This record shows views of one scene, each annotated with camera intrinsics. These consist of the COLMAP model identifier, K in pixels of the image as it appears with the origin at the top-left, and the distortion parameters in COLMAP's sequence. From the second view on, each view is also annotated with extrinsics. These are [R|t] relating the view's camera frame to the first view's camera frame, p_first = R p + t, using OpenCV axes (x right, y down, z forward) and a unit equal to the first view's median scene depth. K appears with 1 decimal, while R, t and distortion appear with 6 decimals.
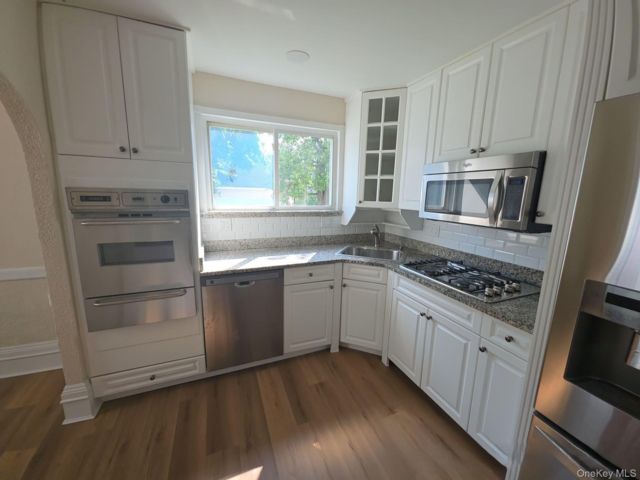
lens RADIAL K [[255.1, 0, 322.4], [0, 255.1, 240.5], [0, 0, 1]] dist [-0.004111, -0.001203]
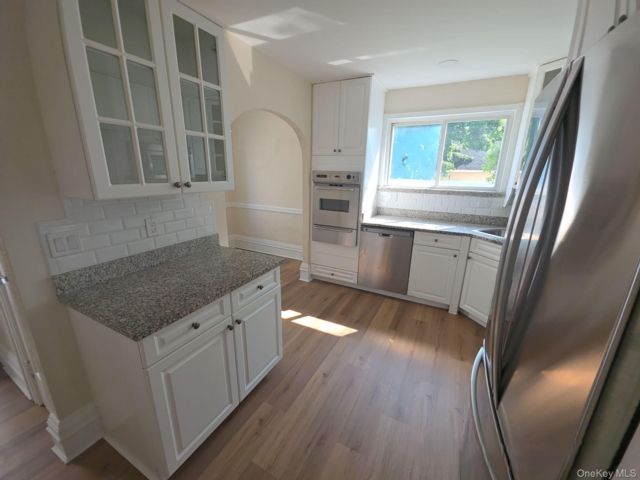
lens RADIAL K [[255.1, 0, 320.2], [0, 255.1, 243.4], [0, 0, 1]] dist [-0.004111, -0.001203]
pose [[0.631525, 0.203618, -0.748141, 0.622926], [-0.147540, 0.978830, 0.141860, 0.064971], [0.761188, 0.020792, 0.648198, -0.282828]]
